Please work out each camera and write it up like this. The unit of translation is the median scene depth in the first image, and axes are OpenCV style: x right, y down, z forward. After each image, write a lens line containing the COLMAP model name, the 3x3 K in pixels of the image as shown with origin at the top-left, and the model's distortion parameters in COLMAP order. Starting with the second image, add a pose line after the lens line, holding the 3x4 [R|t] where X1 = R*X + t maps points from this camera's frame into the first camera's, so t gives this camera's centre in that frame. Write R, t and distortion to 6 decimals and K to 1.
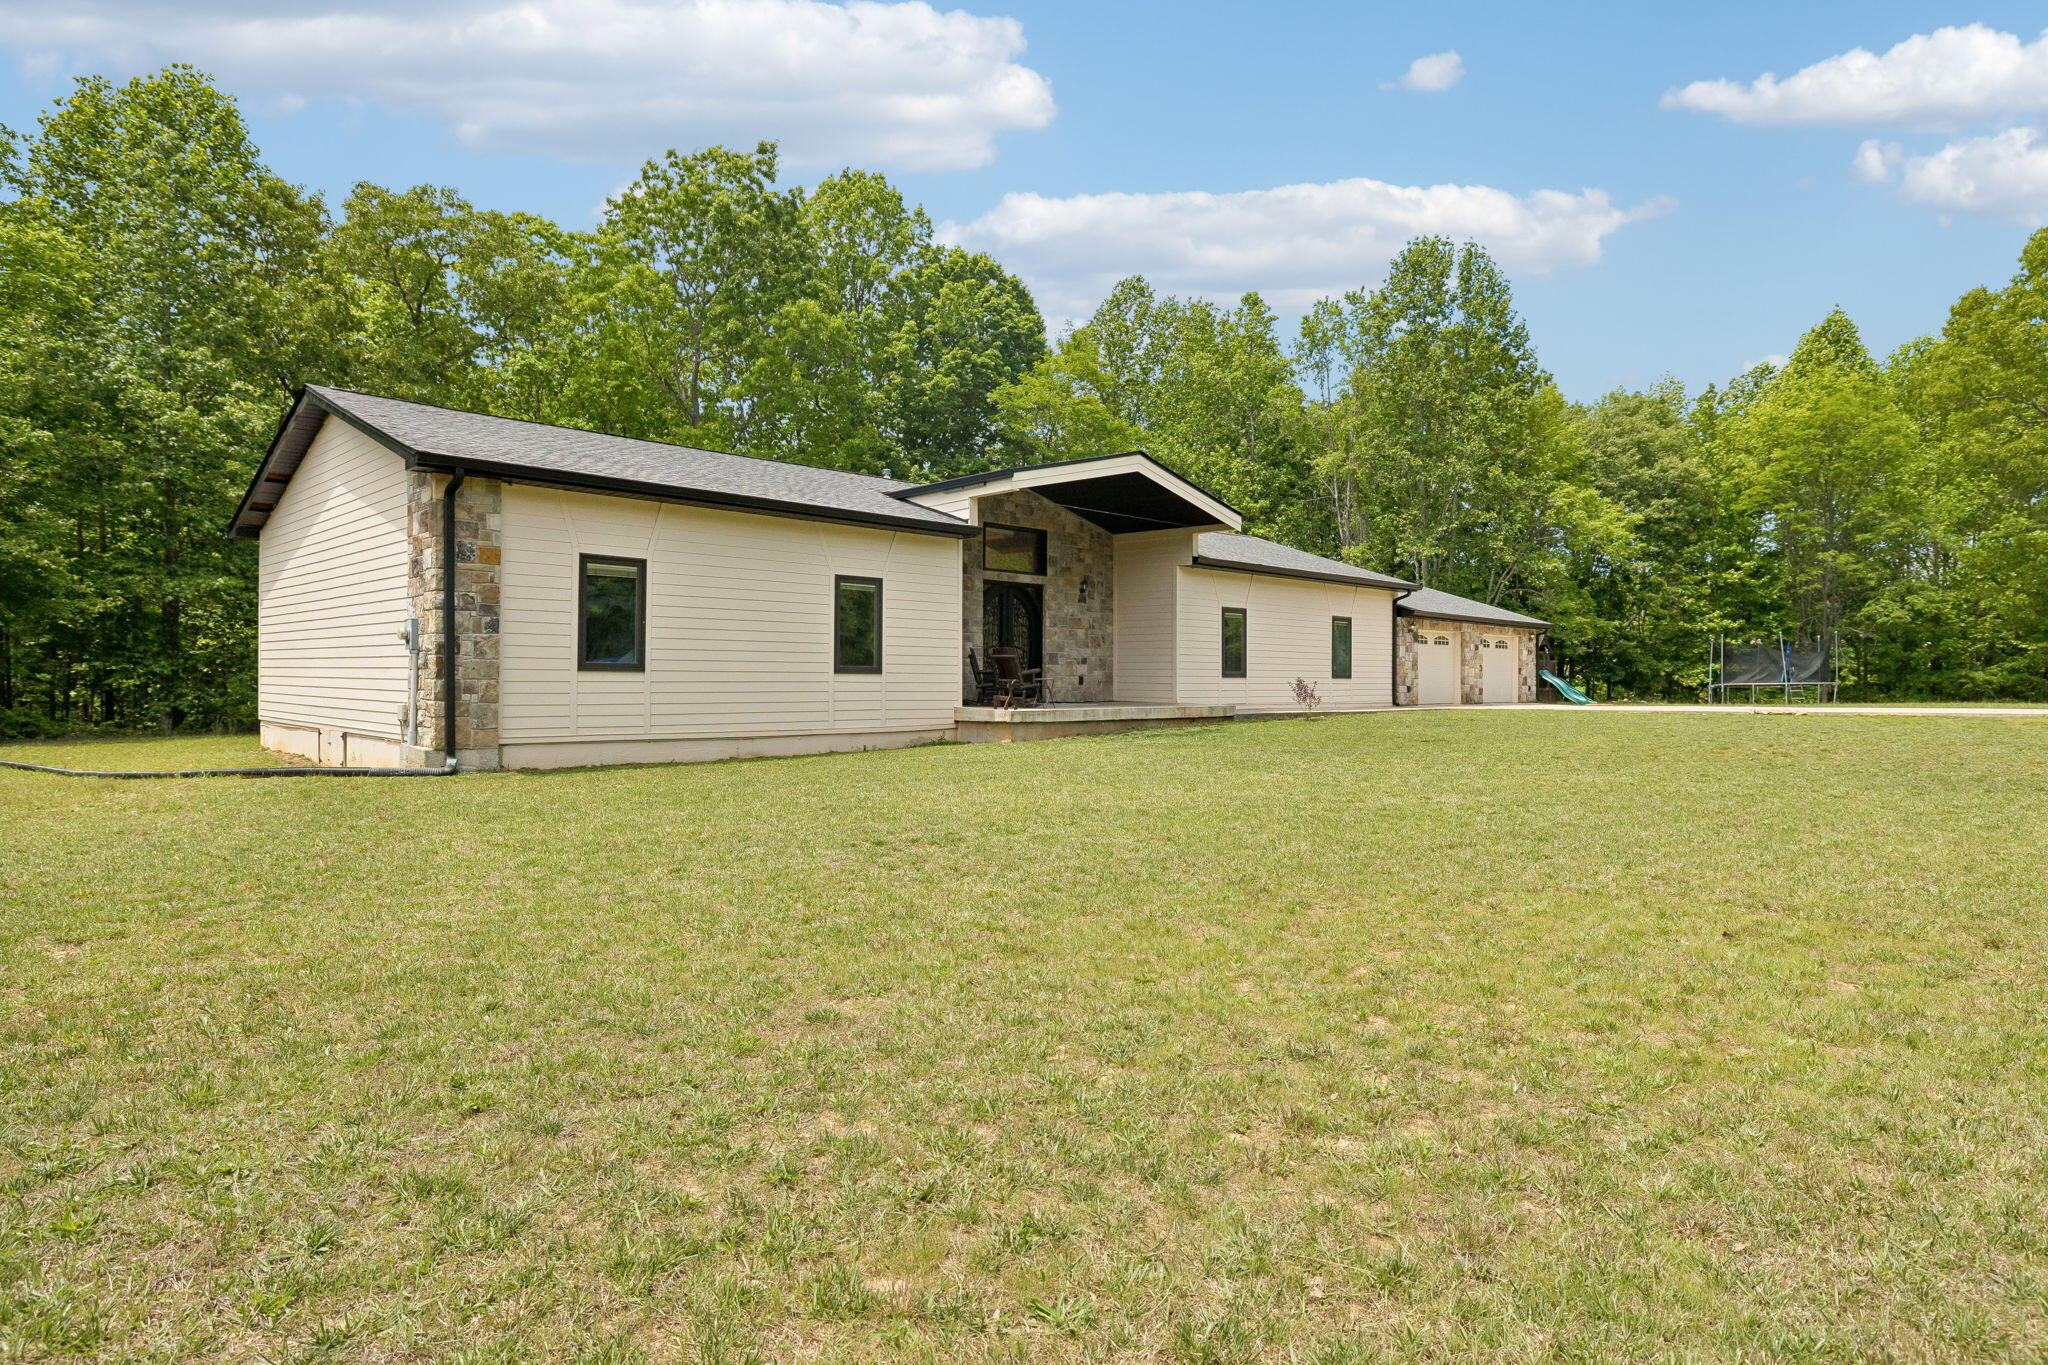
lens RADIAL K [[1172.3, 0, 1030.1], [0, 1172.3, 684.6], [0, 0, 1]] dist [-0.011225, -0.000887]
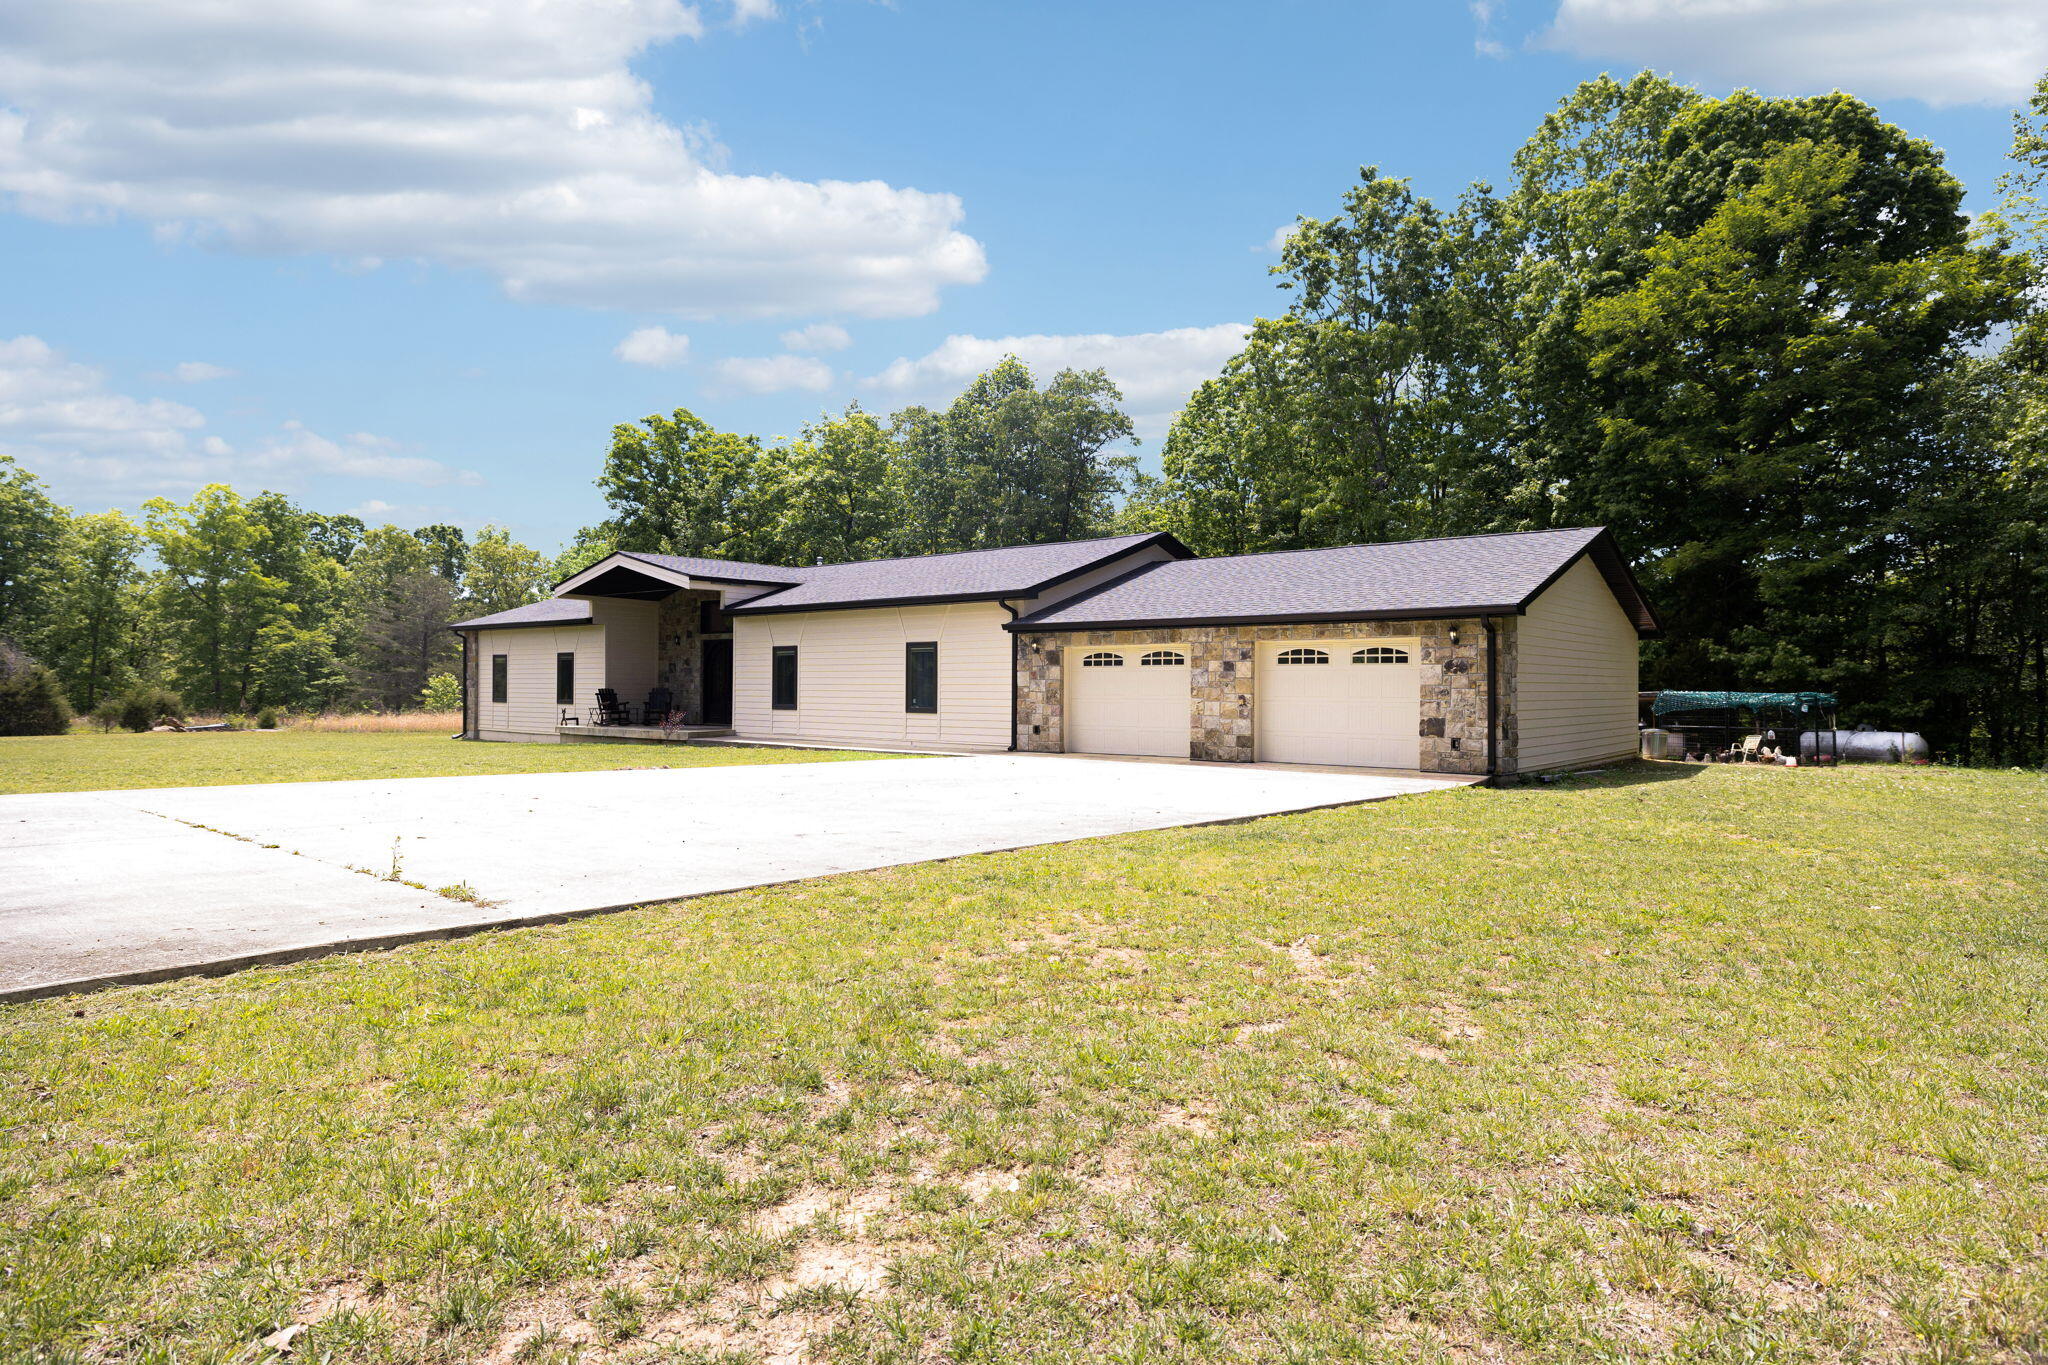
lens RADIAL K [[1172.3, 0, 1030.1], [0, 1172.3, 684.6], [0, 0, 1]] dist [-0.011225, -0.000887]
pose [[0.084188, -0.027810, -0.996062, 1.553328], [-0.026869, 0.999184, -0.030168, -0.003116], [0.996088, 0.029303, 0.083372, 1.377550]]
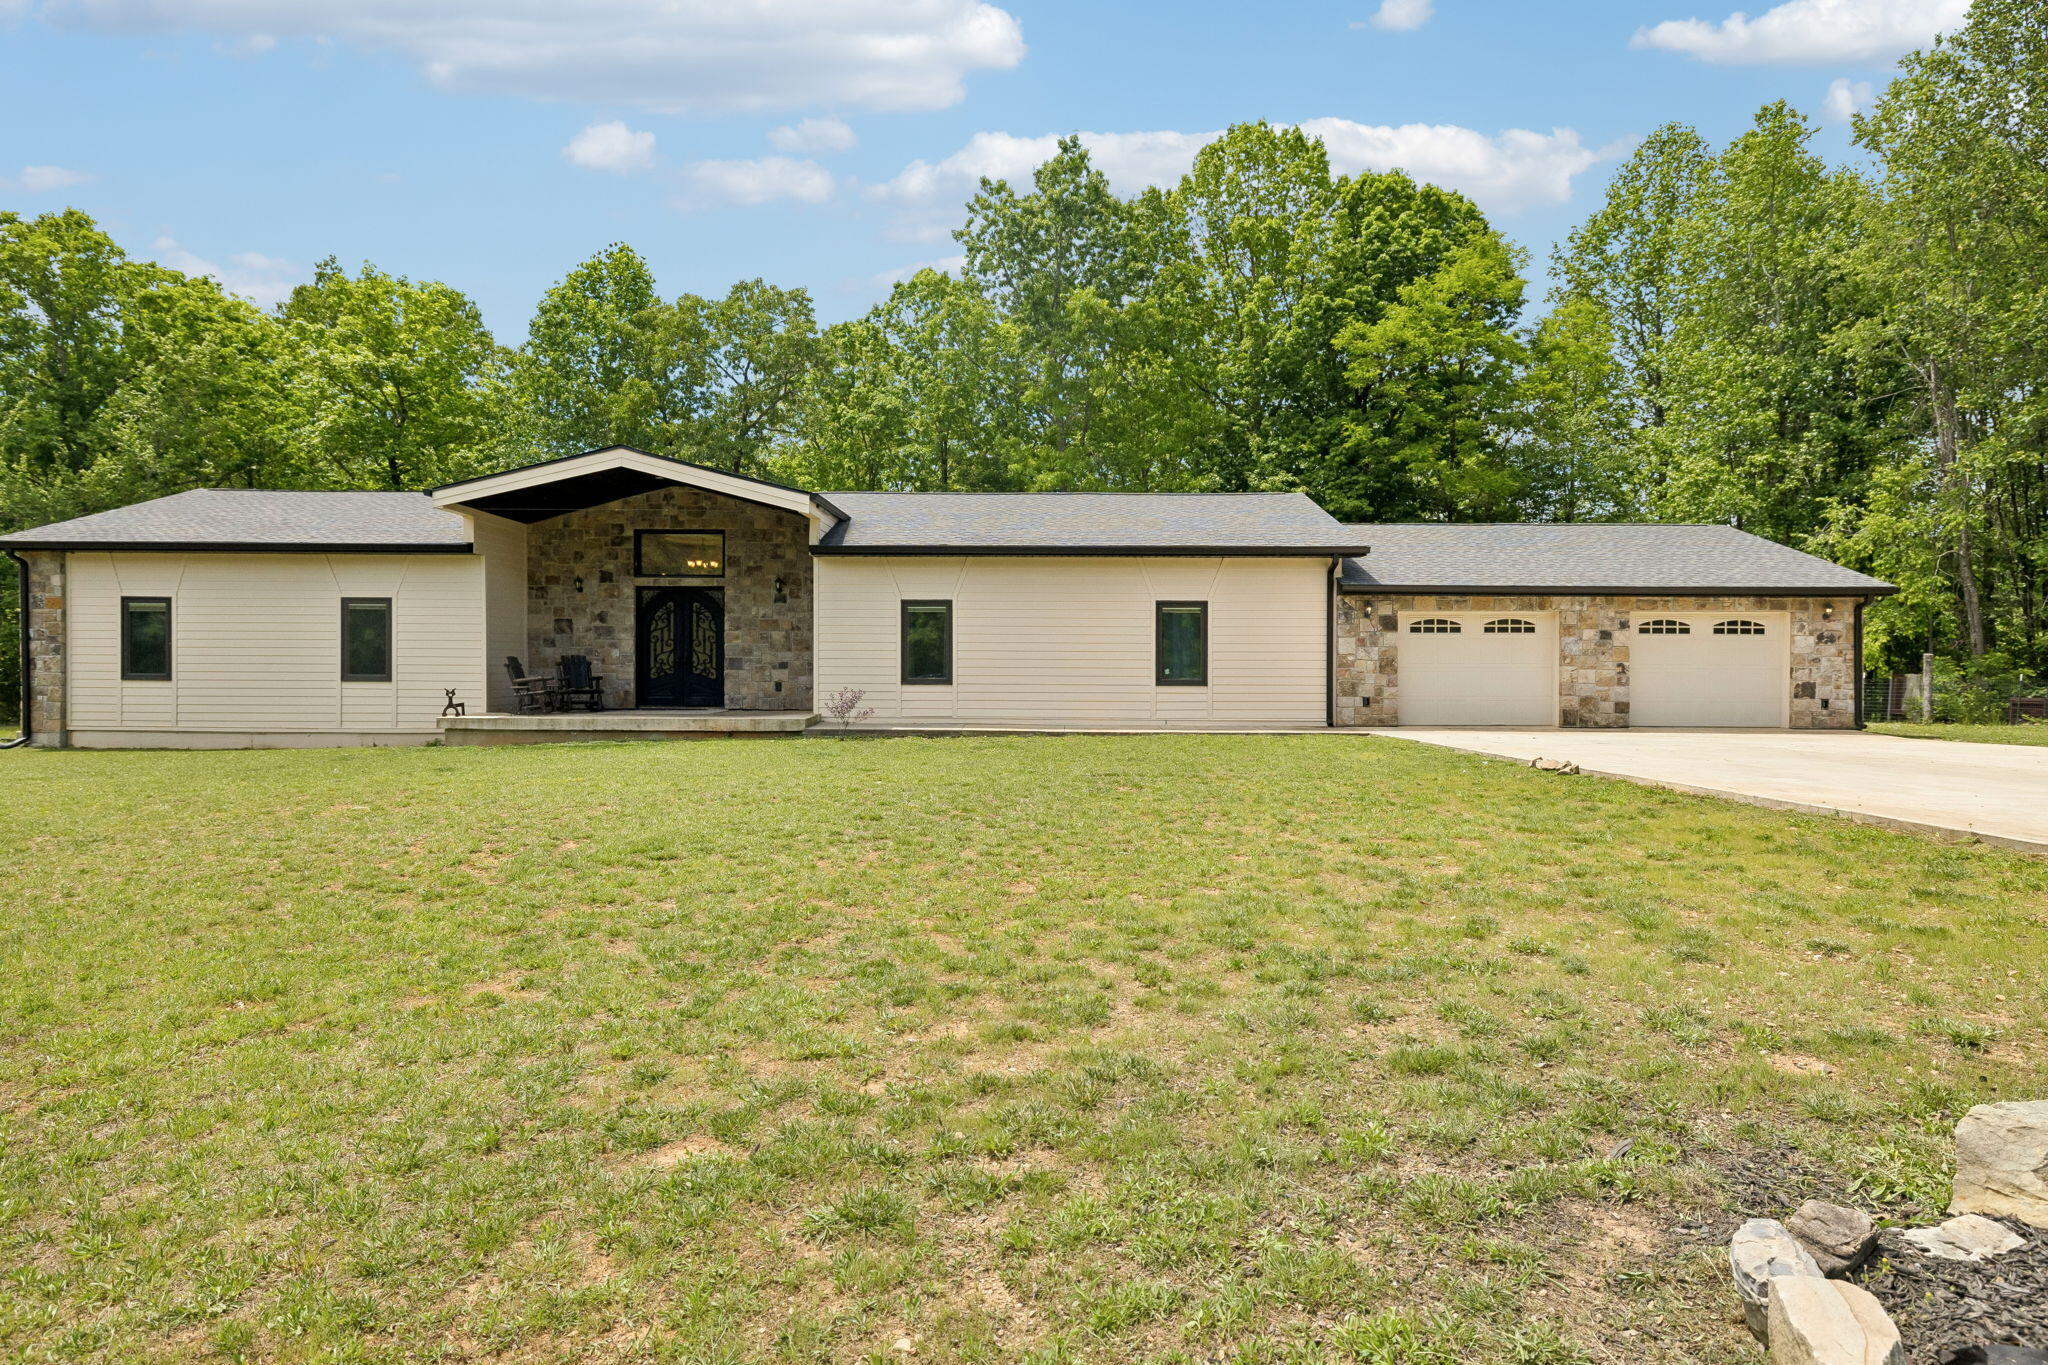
lens RADIAL K [[1172.3, 0, 1030.1], [0, 1172.3, 684.6], [0, 0, 1]] dist [-0.011225, -0.000887]
pose [[0.691145, -0.006571, -0.722686, 0.991150], [-0.004348, 0.999903, -0.013251, 0.005409], [0.722703, 0.012301, 0.691049, 0.592638]]
